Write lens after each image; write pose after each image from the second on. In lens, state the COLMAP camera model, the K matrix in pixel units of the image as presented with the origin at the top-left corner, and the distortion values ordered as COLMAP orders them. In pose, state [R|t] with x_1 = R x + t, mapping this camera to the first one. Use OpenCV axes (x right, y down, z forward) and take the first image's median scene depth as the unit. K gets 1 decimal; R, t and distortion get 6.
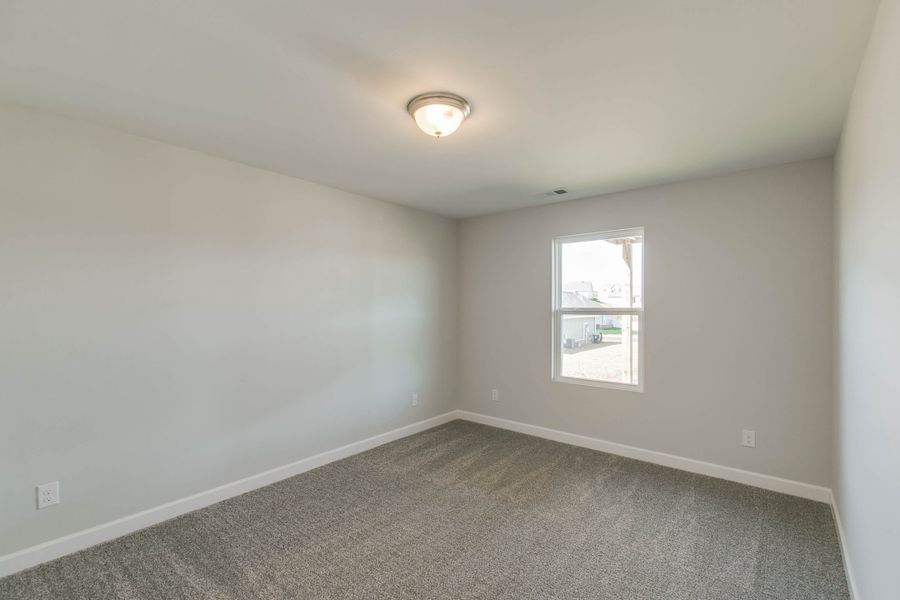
lens RADIAL K [[407.3, 0, 448.9], [0, 407.3, 306.2], [0, 0, 1]] dist [0.012698, -0.000329]
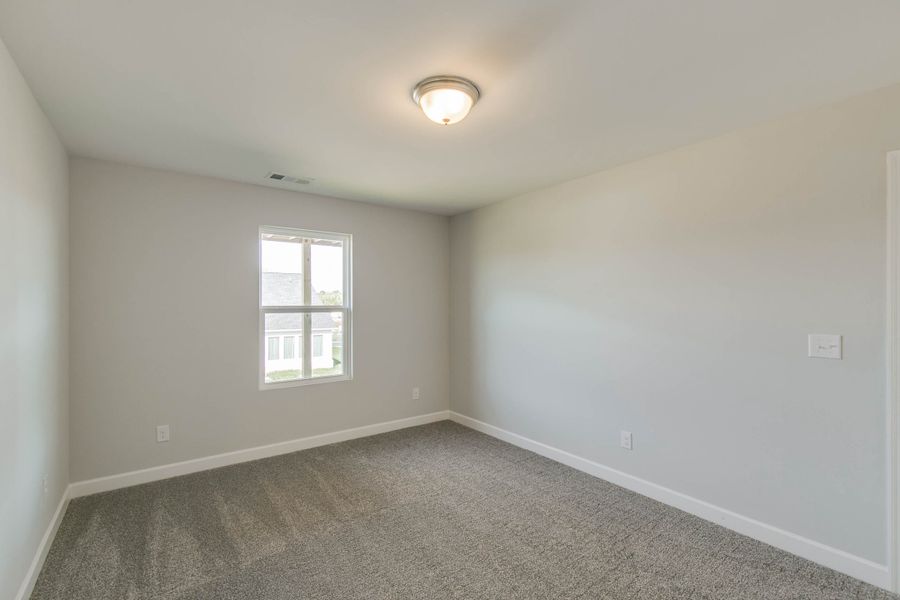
lens RADIAL K [[407.3, 0, 448.9], [0, 407.3, 306.2], [0, 0, 1]] dist [0.012698, -0.000329]
pose [[0.245616, -0.009226, 0.969323, -0.527729], [0.001550, 0.999957, 0.009125, -0.003782], [-0.969366, -0.000738, 0.245619, 0.430616]]
